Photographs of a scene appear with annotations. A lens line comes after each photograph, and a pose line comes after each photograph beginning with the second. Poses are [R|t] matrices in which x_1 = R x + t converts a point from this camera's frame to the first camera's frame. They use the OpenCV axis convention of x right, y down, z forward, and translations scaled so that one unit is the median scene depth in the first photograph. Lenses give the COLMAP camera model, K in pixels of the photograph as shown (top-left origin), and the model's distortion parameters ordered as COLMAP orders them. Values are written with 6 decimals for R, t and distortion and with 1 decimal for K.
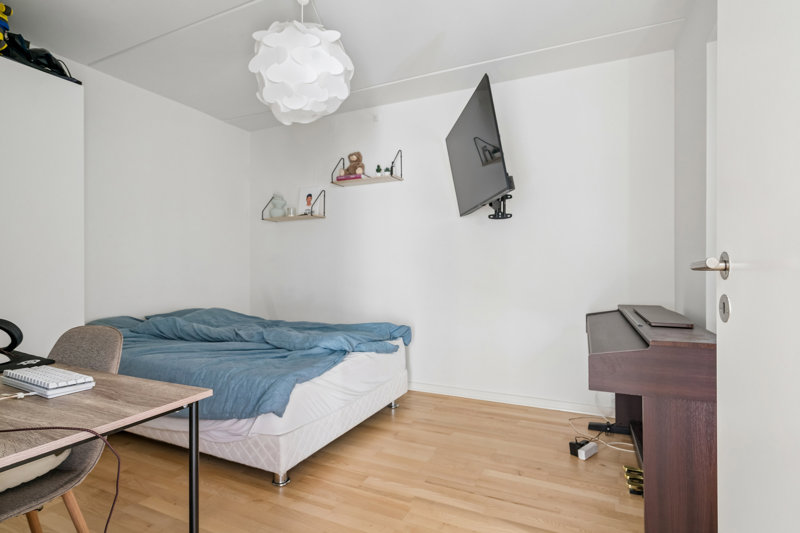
lens RADIAL K [[402.7, 0, 397.4], [0, 402.7, 268.5], [0, 0, 1]] dist [0.001554, 0.000324]
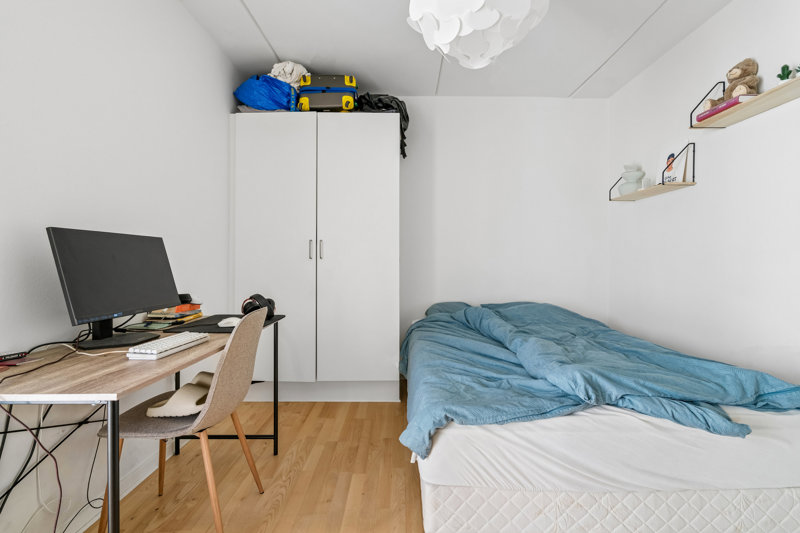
lens RADIAL K [[368.6, 0, 402.2], [0, 368.6, 258.0], [0, 0, 1]] dist [-0.001076, 0.000280]
pose [[0.443276, -0.000999, -0.896384, 0.162081], [-0.005620, 0.999977, -0.003893, -0.001556], [0.896367, 0.006763, 0.443260, 0.343039]]
